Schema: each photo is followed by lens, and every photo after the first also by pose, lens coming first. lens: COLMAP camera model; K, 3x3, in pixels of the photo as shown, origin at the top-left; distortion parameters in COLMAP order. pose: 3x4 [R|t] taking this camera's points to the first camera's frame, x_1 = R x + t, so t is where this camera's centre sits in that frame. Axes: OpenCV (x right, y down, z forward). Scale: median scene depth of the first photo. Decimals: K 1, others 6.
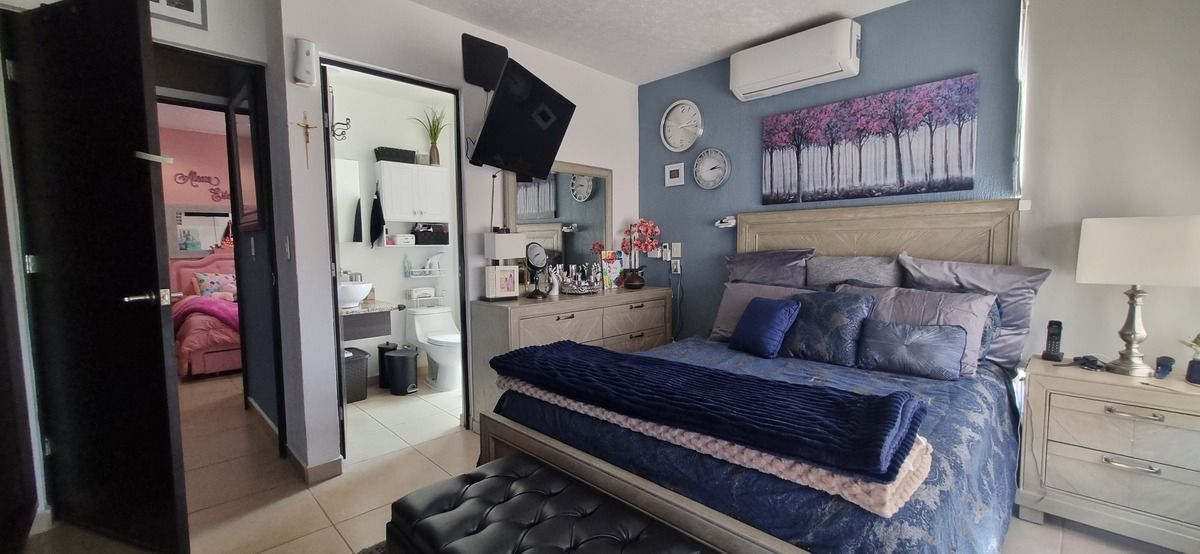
lens RADIAL K [[470.3, 0, 610.6], [0, 470.3, 280.2], [0, 0, 1]] dist [-0.000576, 0.000101]
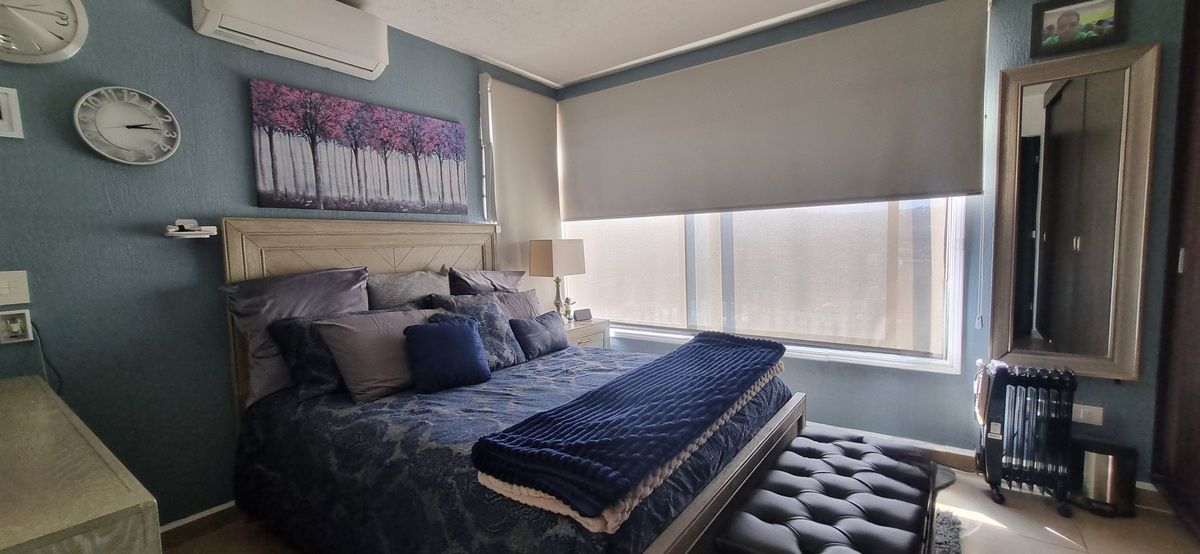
lens RADIAL K [[470.3, 0, 605.9], [0, 470.3, 282.4], [0, 0, 1]] dist [-0.000576, 0.000101]
pose [[-0.147540, -0.060382, 0.987211, -0.477689], [0.108733, 0.991094, 0.076870, -0.056673], [-0.983061, 0.118684, -0.139660, 0.695866]]
